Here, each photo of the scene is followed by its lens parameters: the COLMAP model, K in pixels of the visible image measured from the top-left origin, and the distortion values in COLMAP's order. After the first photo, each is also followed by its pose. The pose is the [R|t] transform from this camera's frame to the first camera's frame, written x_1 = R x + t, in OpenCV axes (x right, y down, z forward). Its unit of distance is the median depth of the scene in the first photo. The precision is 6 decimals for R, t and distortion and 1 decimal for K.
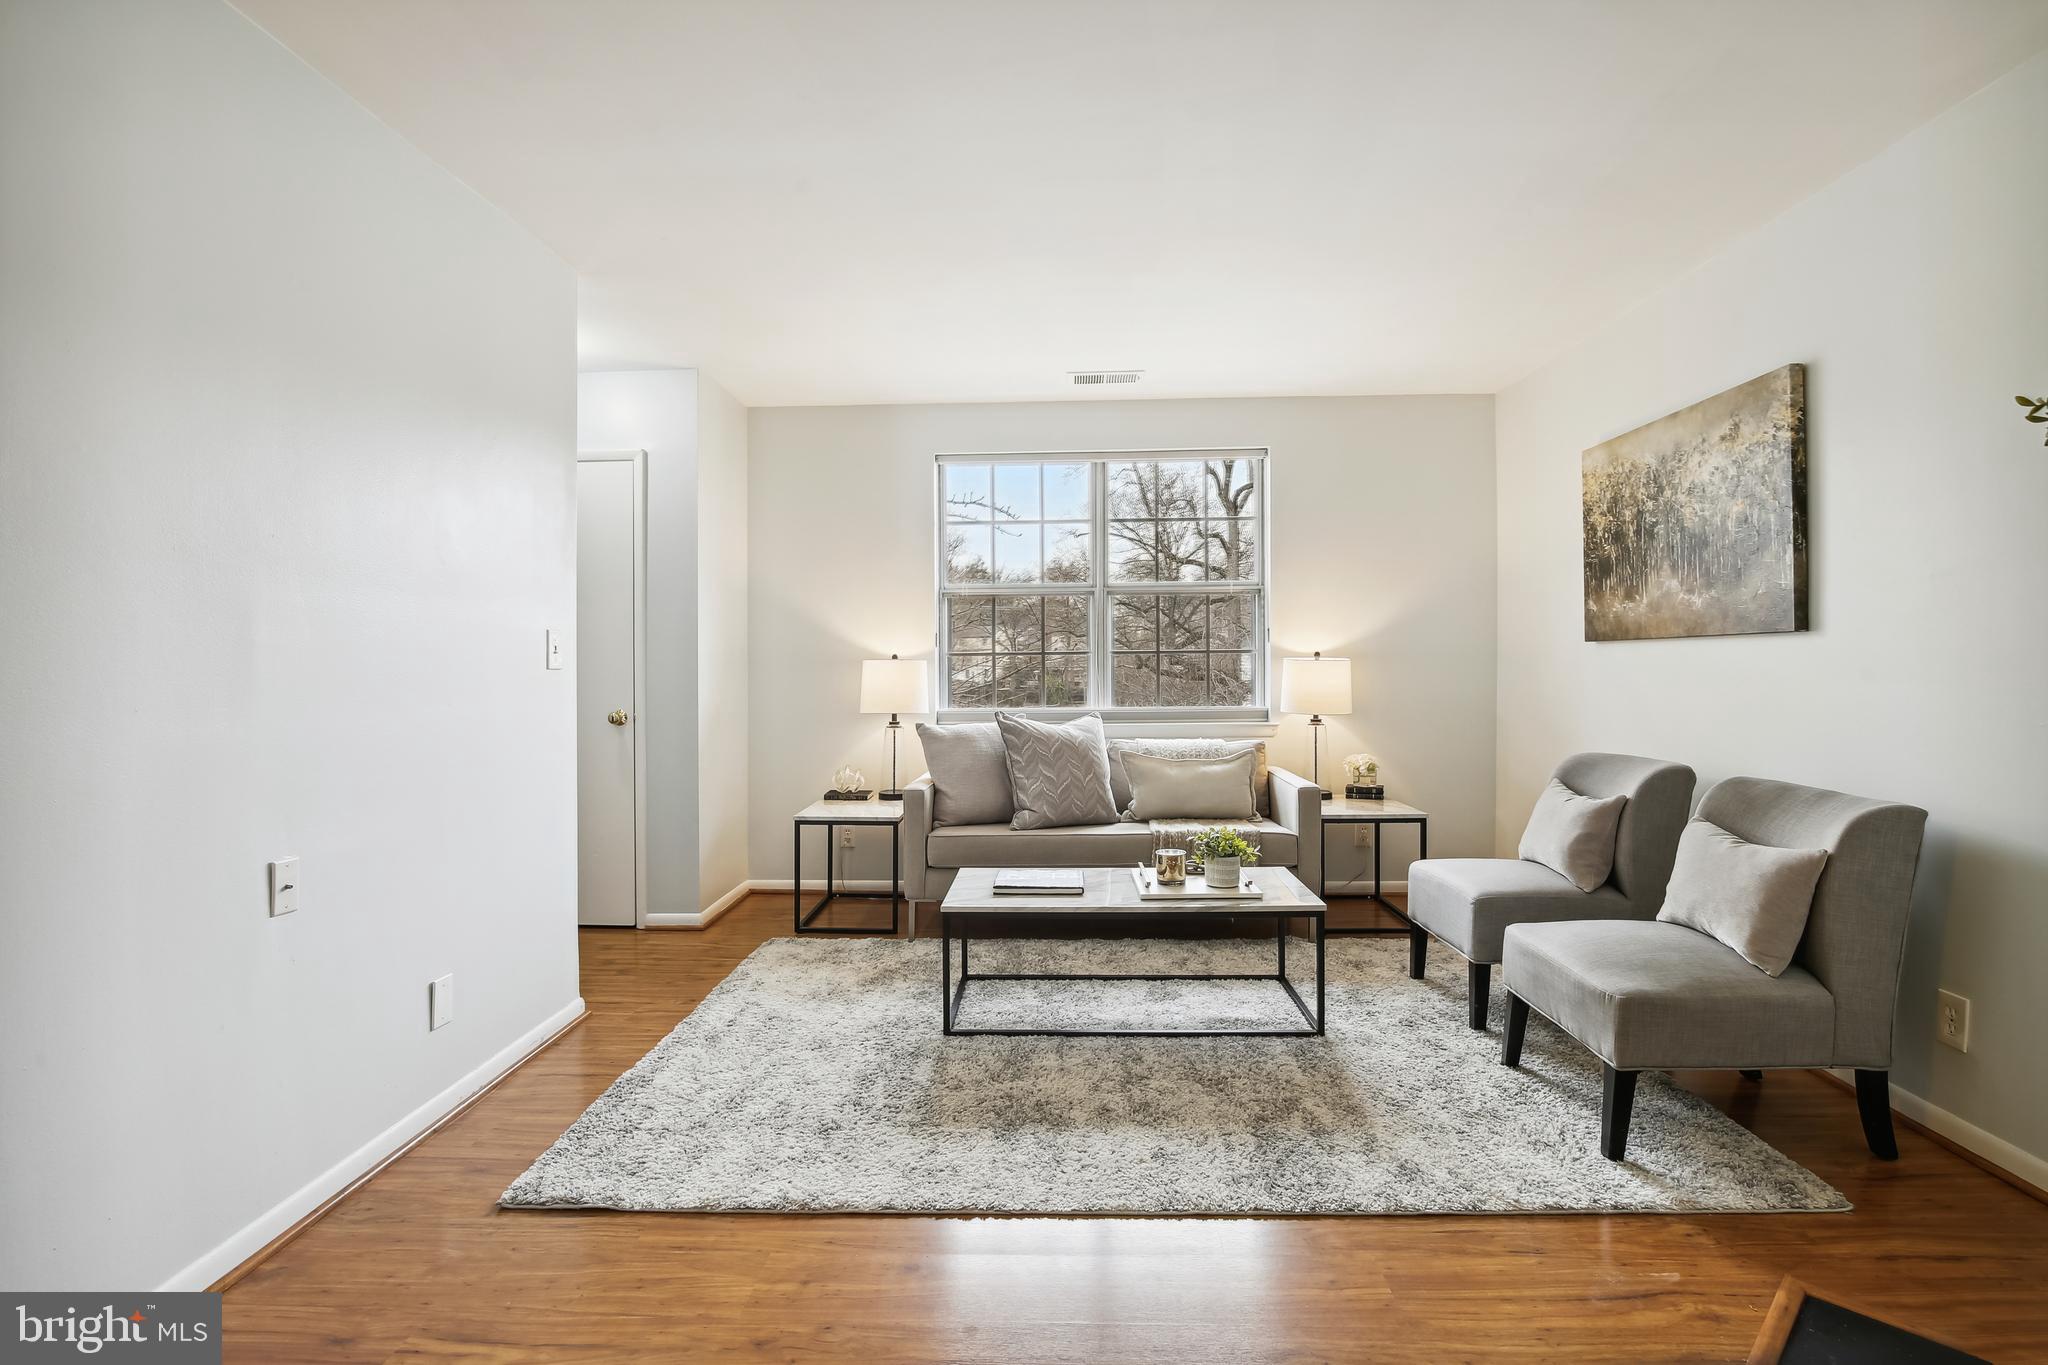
lens RADIAL K [[931.2, 0, 1019.4], [0, 931.2, 686.5], [0, 0, 1]] dist [-0.024363, 0.002164]
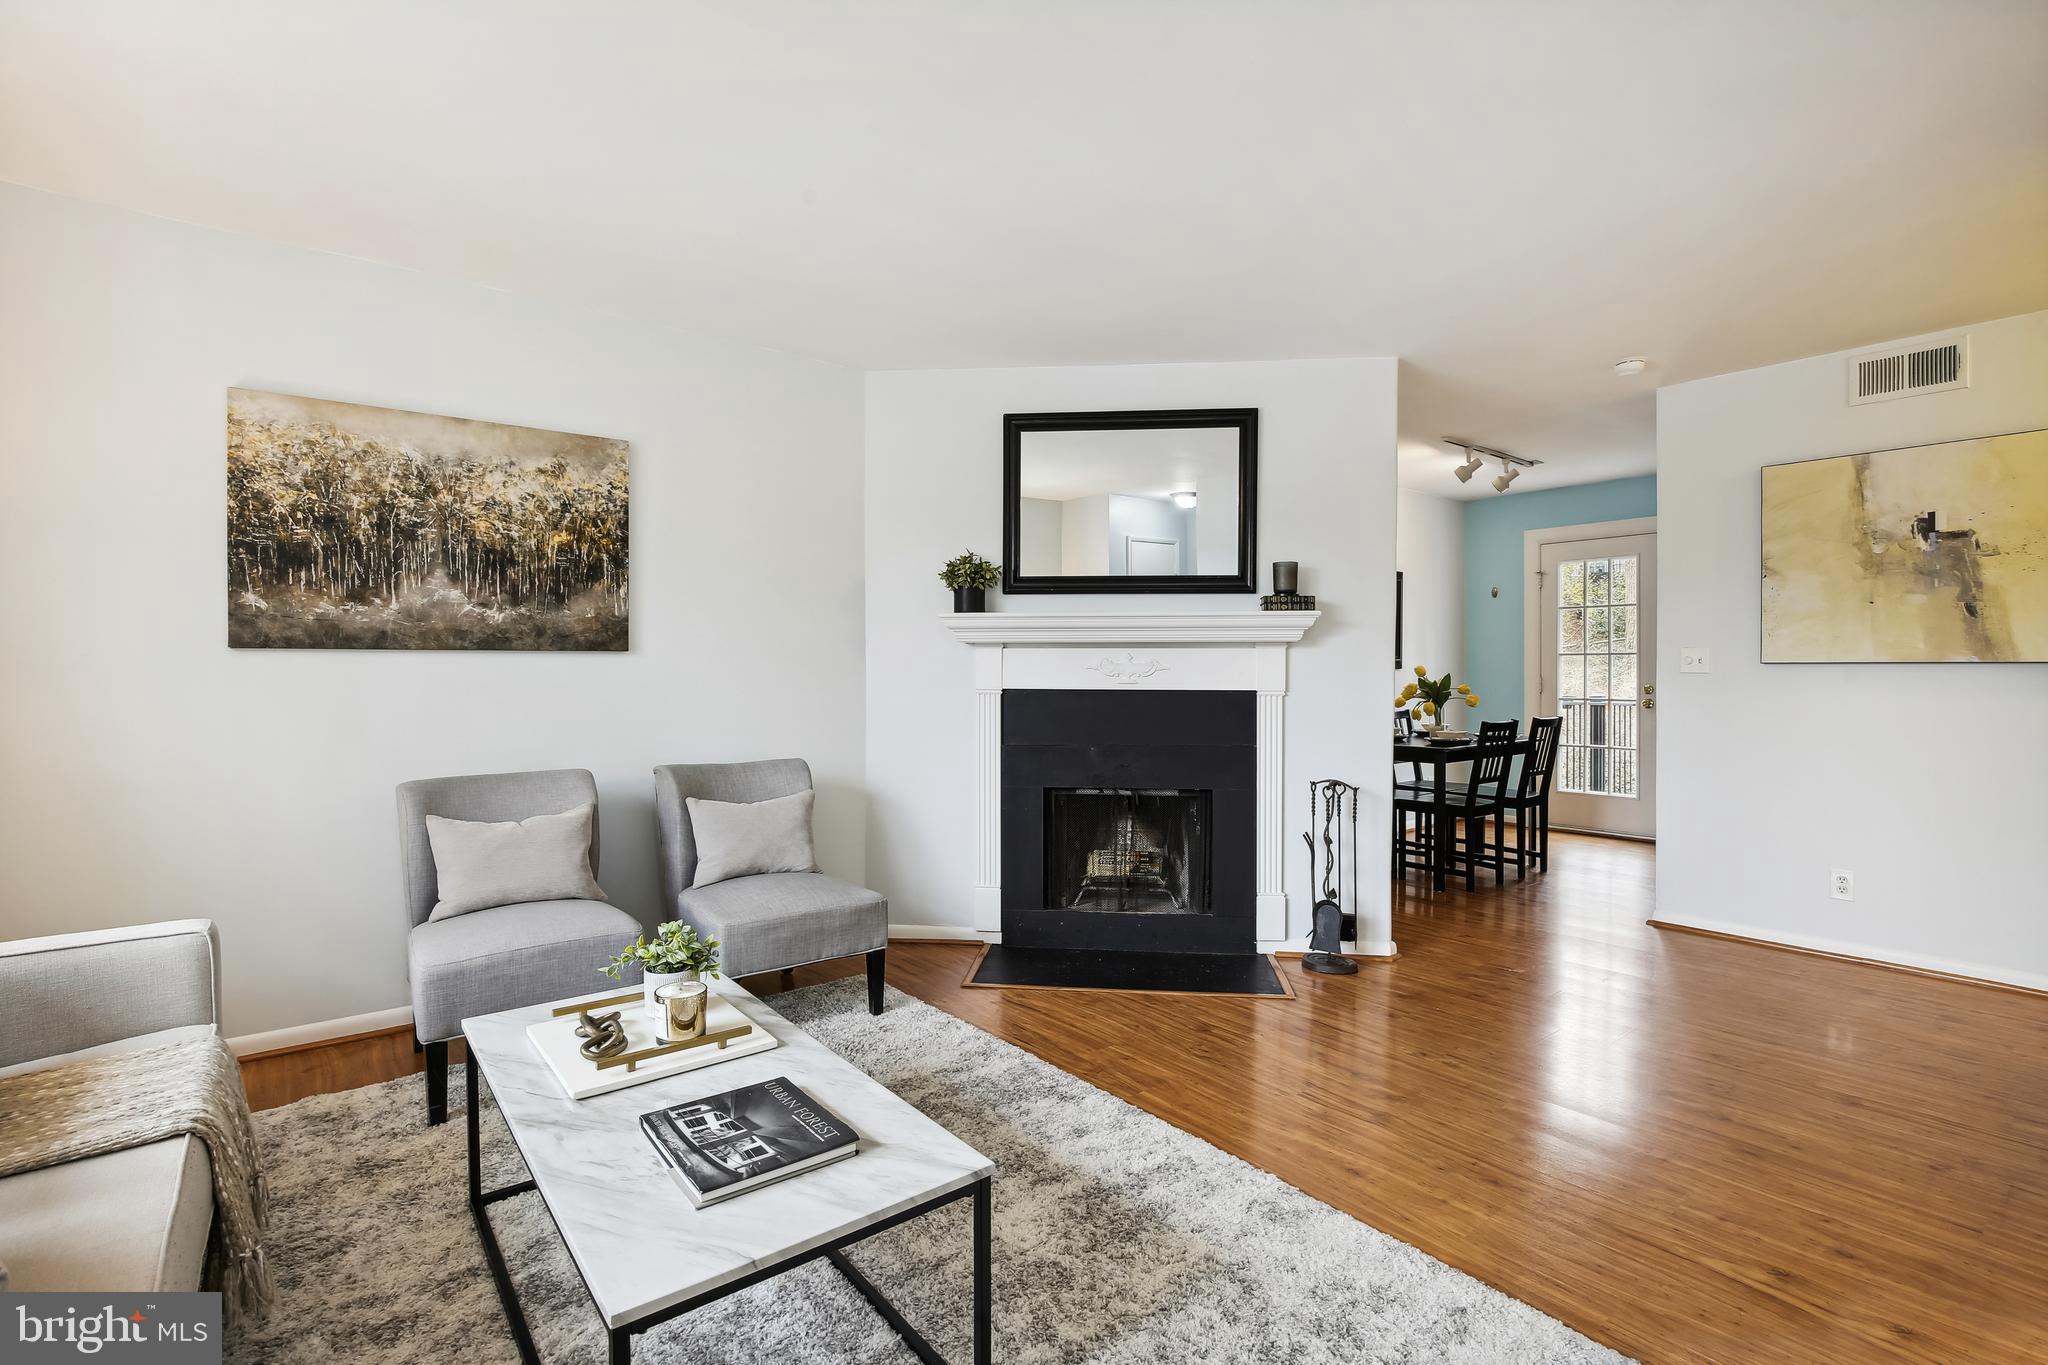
lens RADIAL K [[931.2, 0, 1048.5], [0, 931.2, 693.0], [0, 0, 1]] dist [-0.024363, 0.002164]
pose [[-0.659350, -0.012941, 0.751725, -0.416086], [0.021732, 0.999106, 0.036261, -0.028642], [-0.751522, 0.040246, -0.658479, 1.142539]]
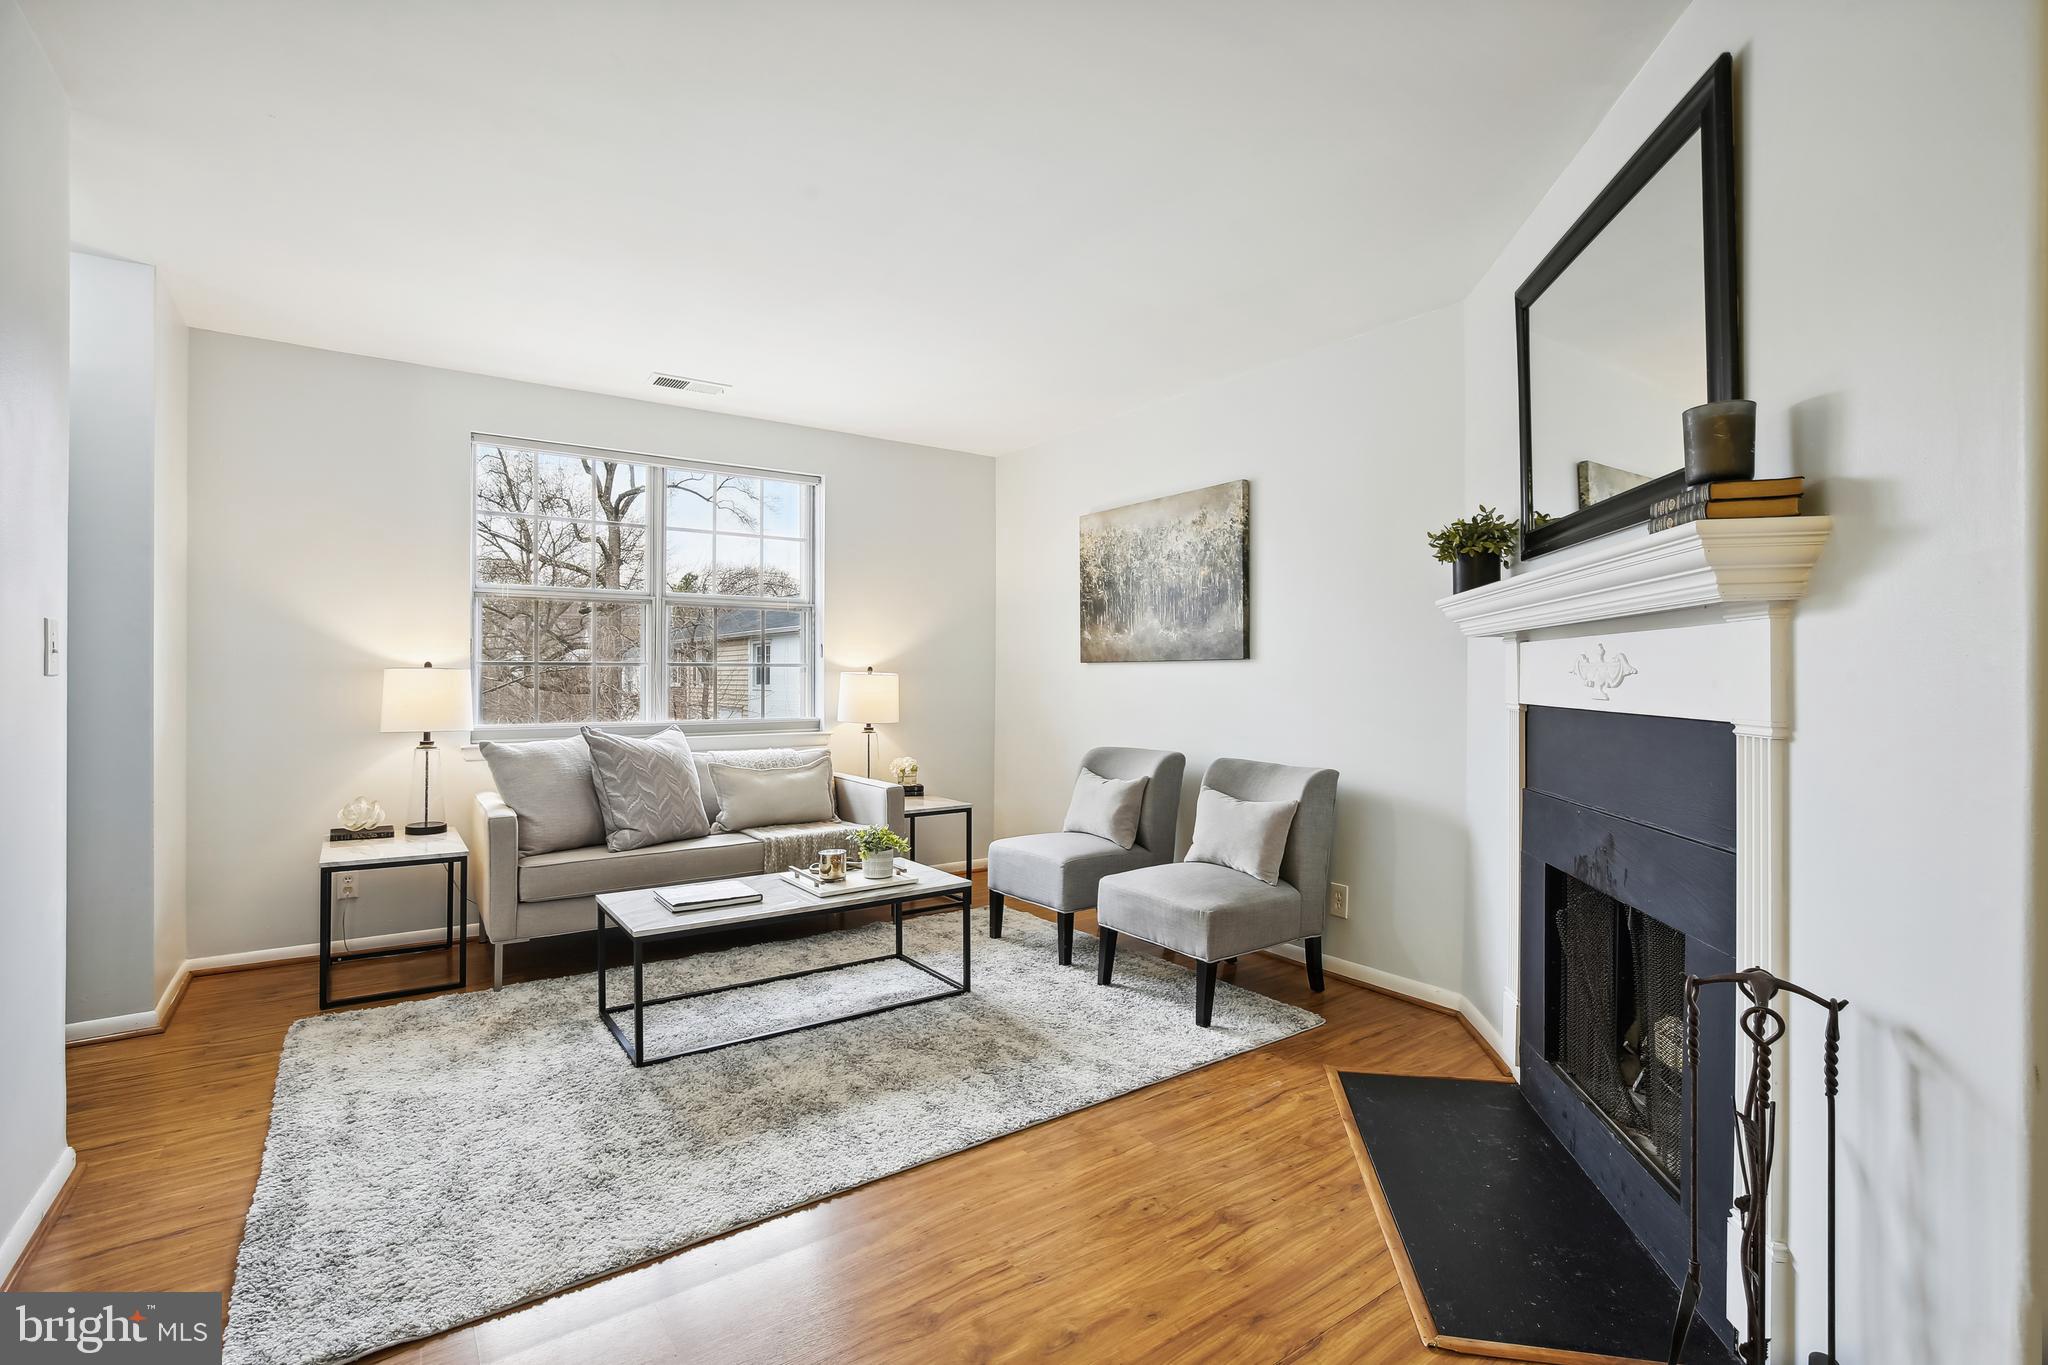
lens RADIAL K [[931.2, 0, 1000.1], [0, 931.2, 700.9], [0, 0, 1]] dist [-0.024363, 0.002164]
pose [[0.797782, -0.005339, 0.602923, -0.309881], [0.004561, 0.999986, 0.002821, 0.001384], [-0.602929, 0.000500, 0.797795, 0.024904]]
